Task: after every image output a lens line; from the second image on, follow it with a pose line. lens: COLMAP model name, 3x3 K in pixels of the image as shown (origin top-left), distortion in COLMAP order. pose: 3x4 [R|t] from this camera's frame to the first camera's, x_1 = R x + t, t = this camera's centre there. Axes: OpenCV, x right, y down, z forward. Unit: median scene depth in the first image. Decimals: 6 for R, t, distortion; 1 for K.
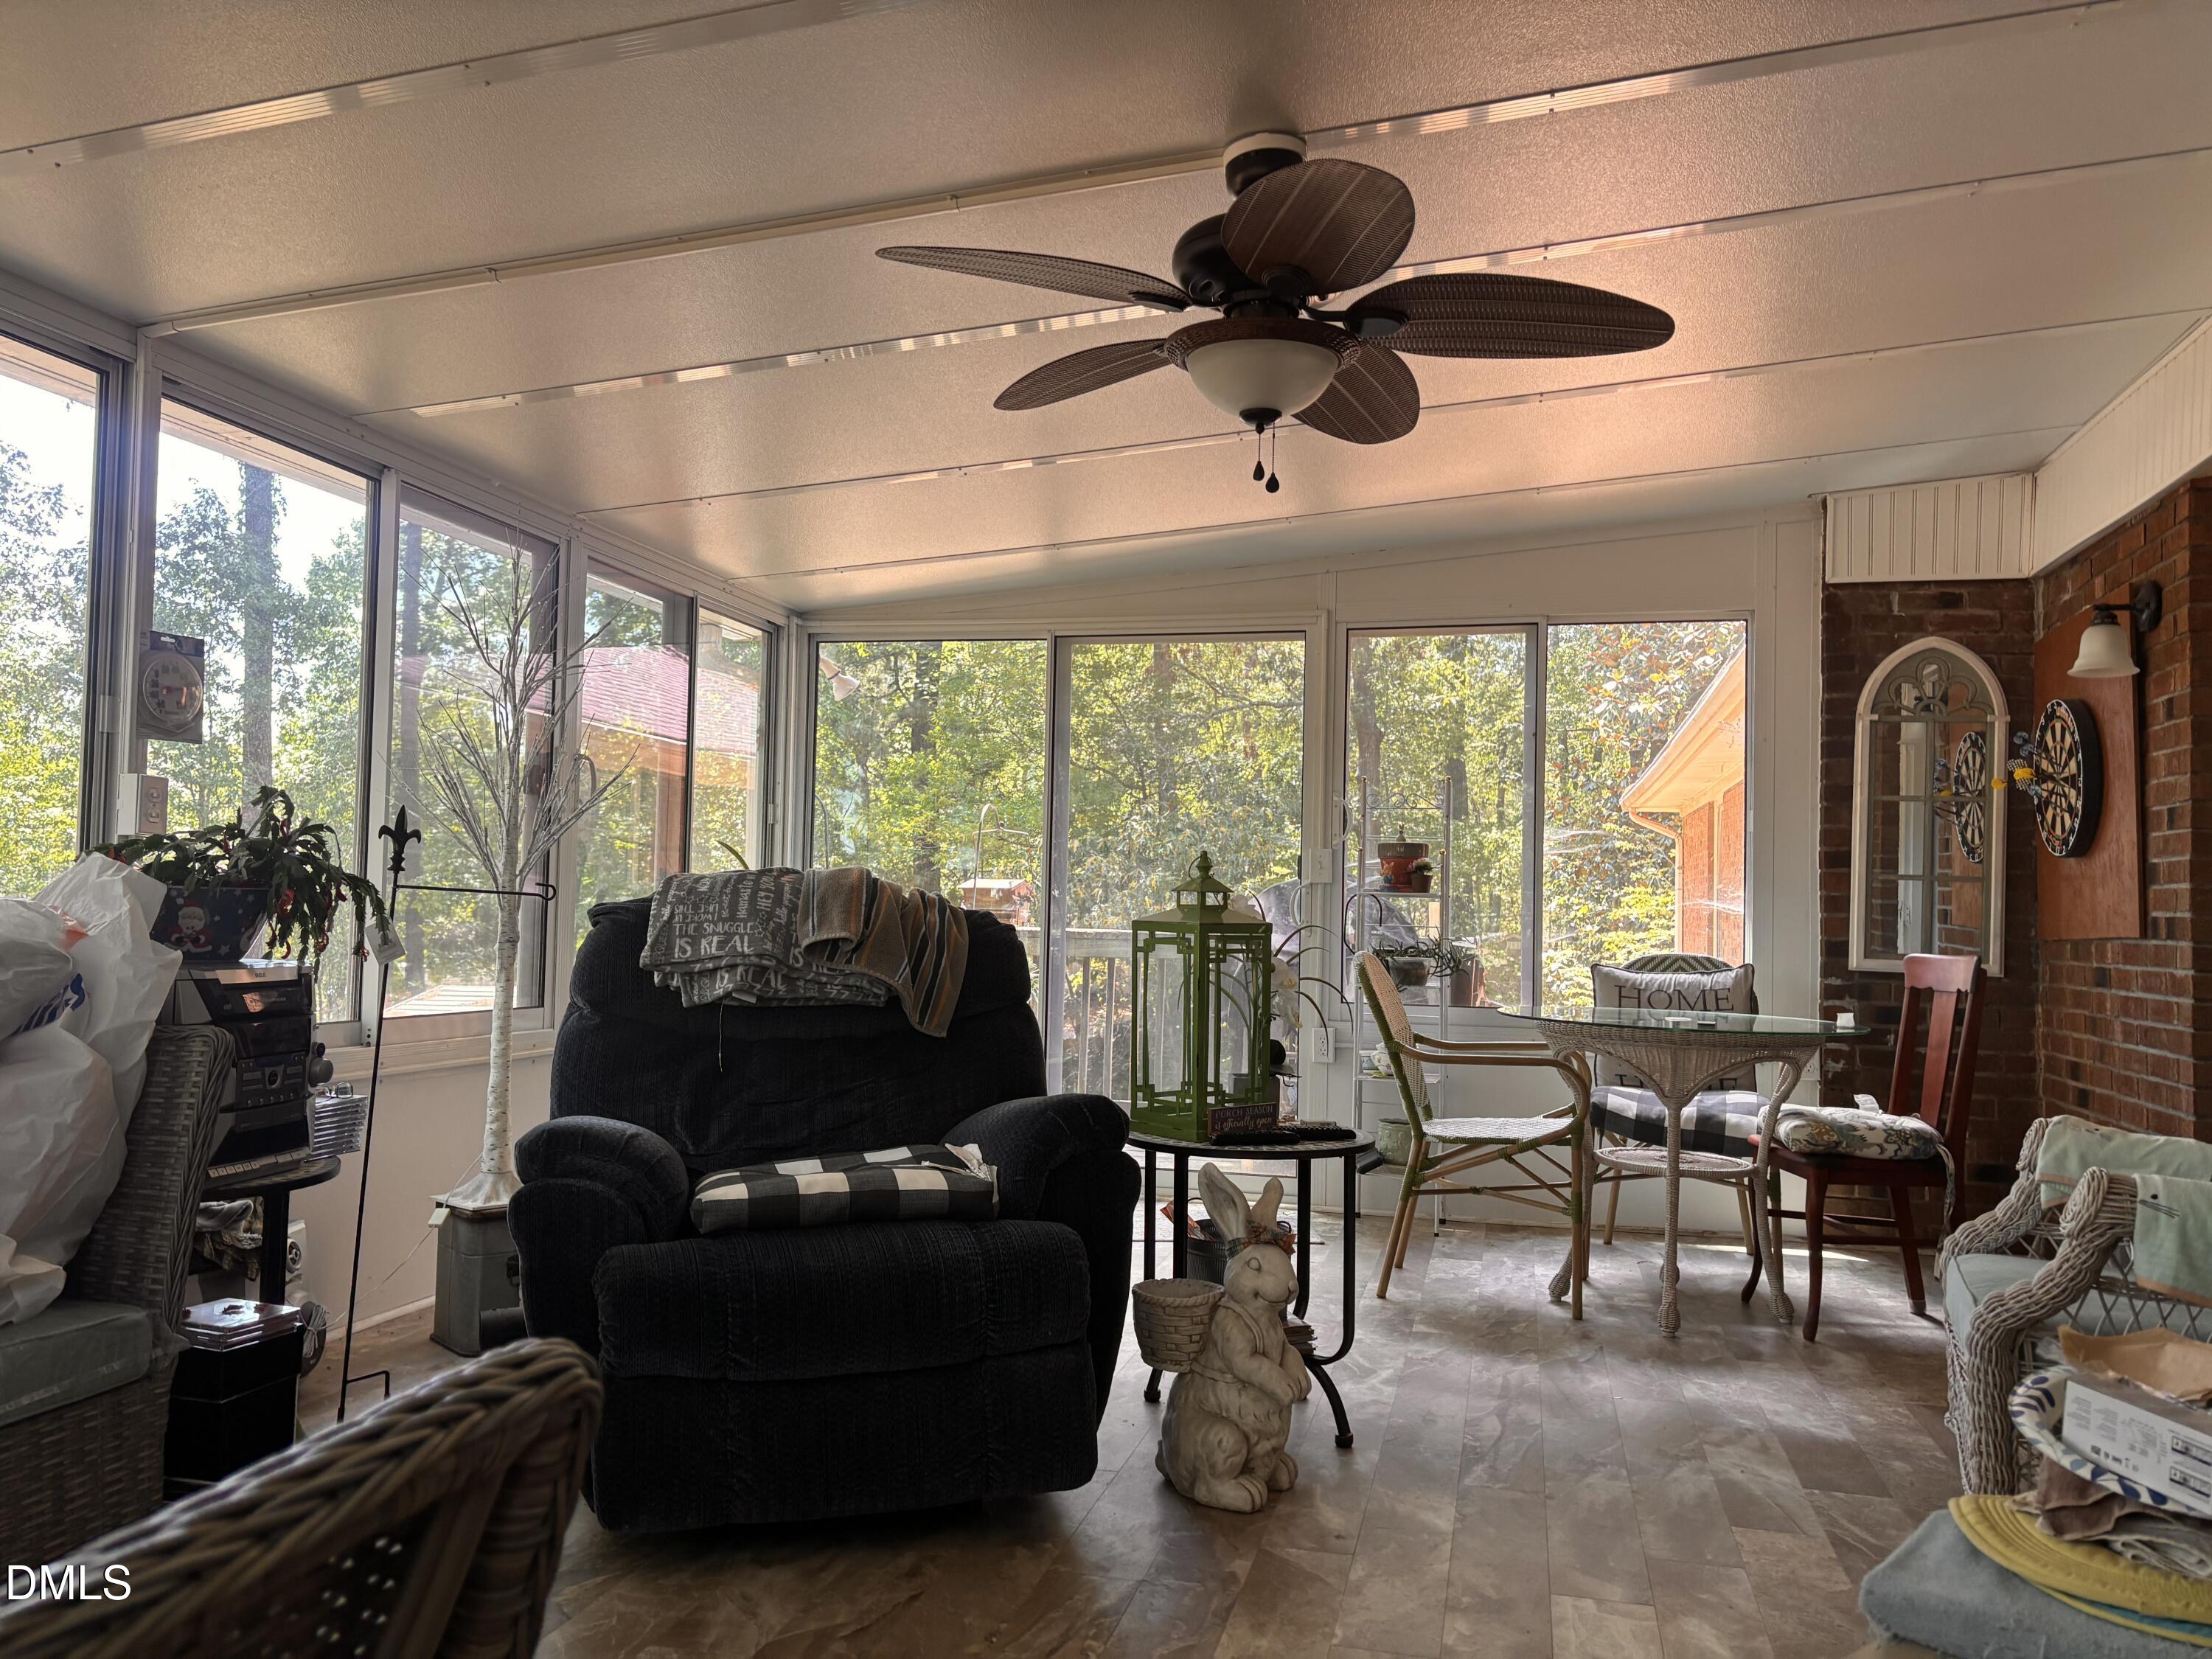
lens RADIAL K [[1661.4, 0, 1115.4], [0, 1661.4, 818.1], [0, 0, 1]] dist [0.062810, -0.049090]
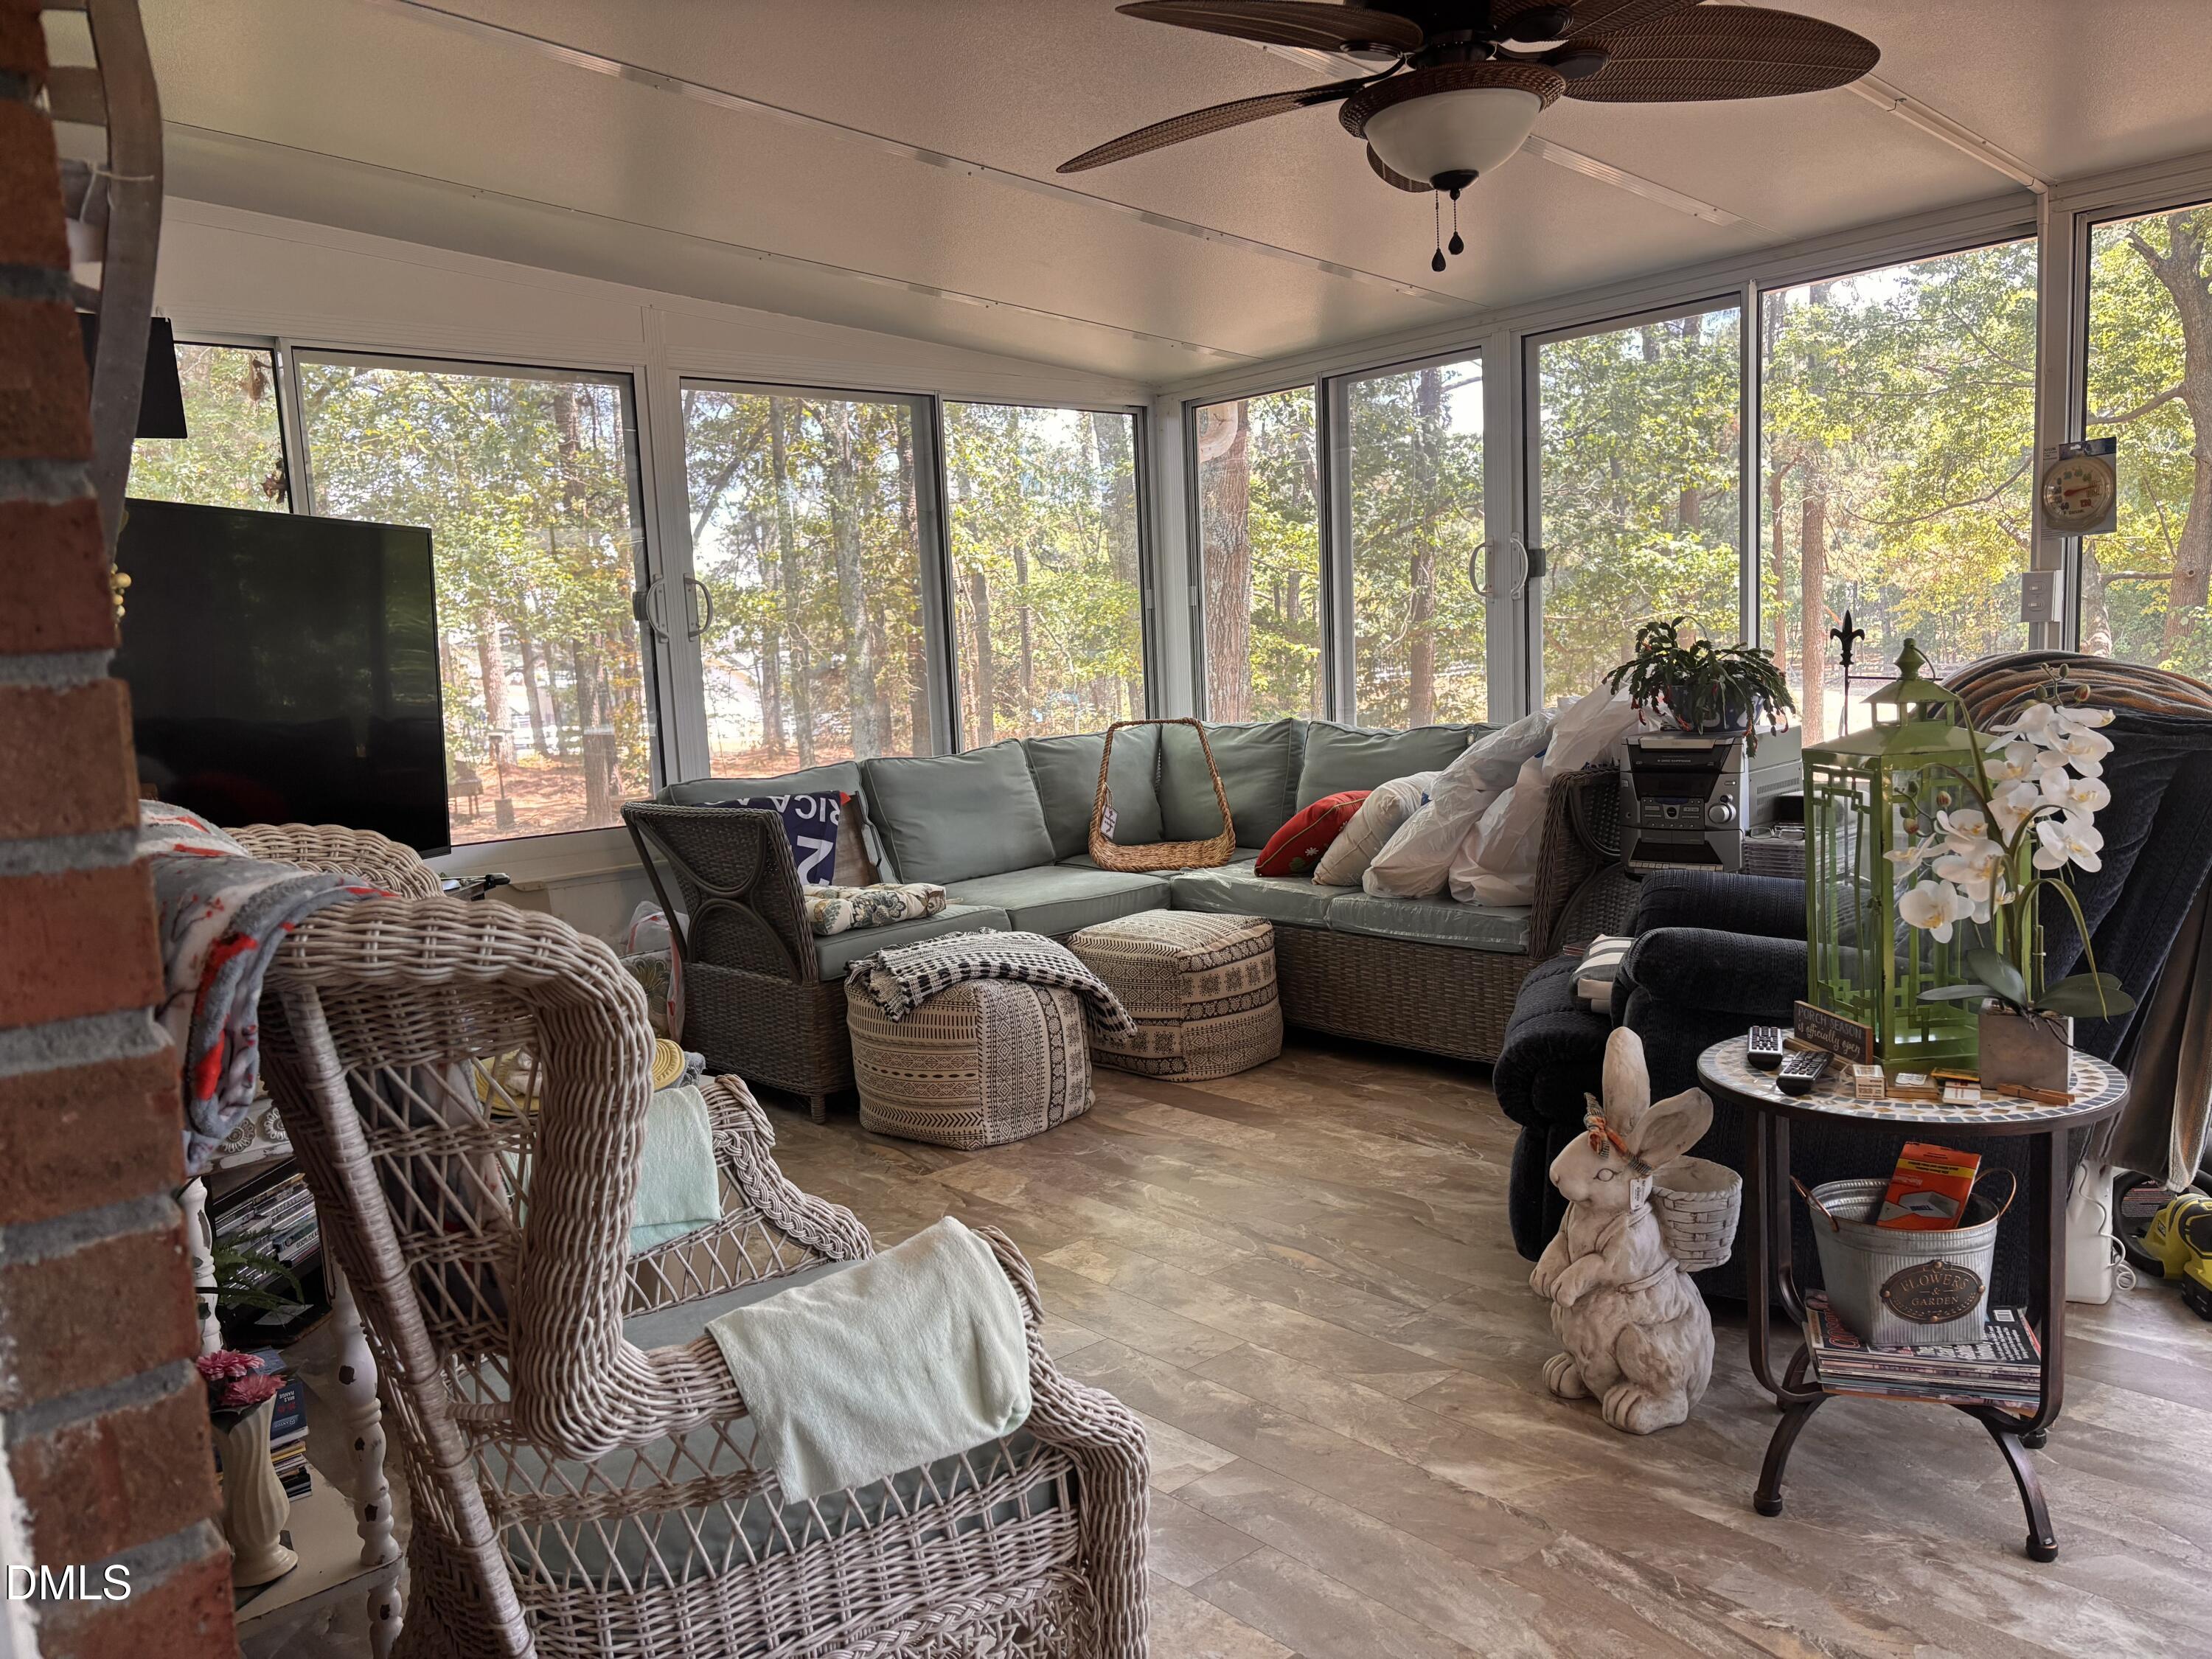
lens RADIAL K [[1658.2, 0, 1106.0], [0, 1658.2, 829.5], [0, 0, 1]] dist [0.030042, -0.028363]
pose [[-0.580717, 0.100869, -0.807833, 0.854081], [0.089369, 0.994196, 0.059896, 0.028869], [0.809186, -0.037413, -0.586361, 1.237068]]
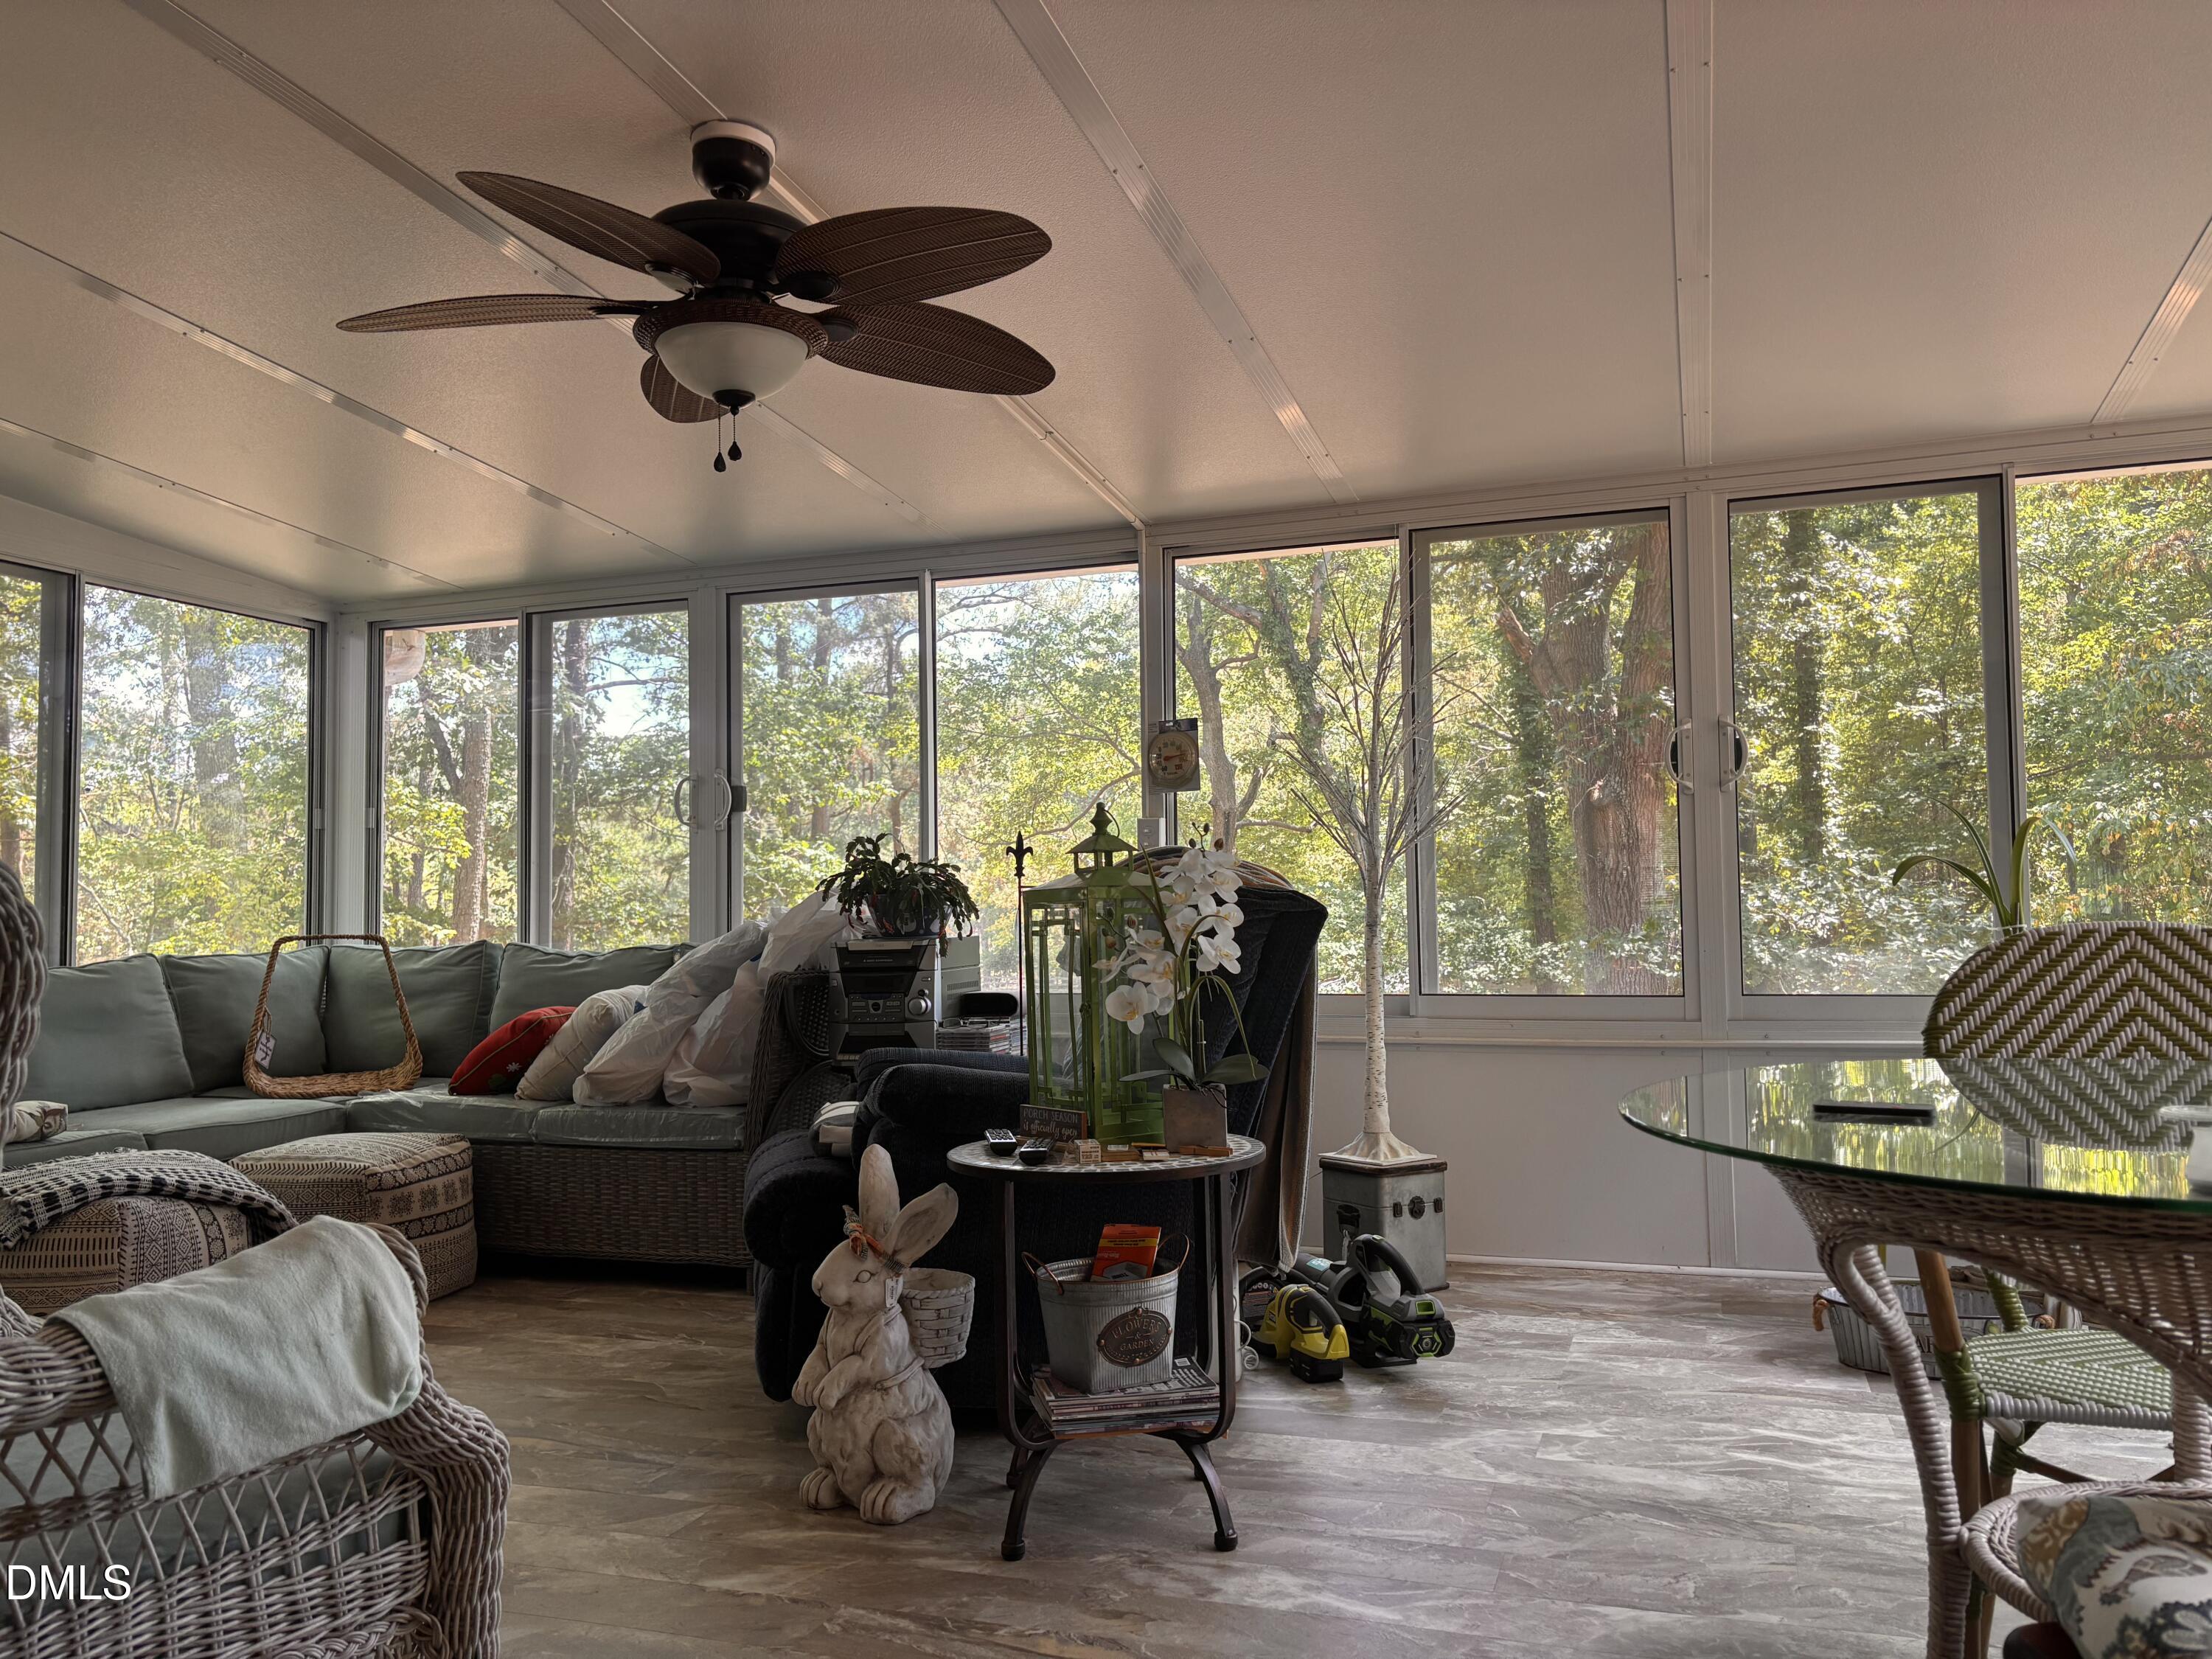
lens RADIAL K [[1661.4, 0, 1115.4], [0, 1661.4, 818.1], [0, 0, 1]] dist [0.062810, -0.049090]
pose [[-0.104290, -0.081052, -0.991239, 0.958435], [0.079324, 0.992821, -0.089527, 0.112922], [0.991379, -0.087965, -0.097112, 1.193050]]
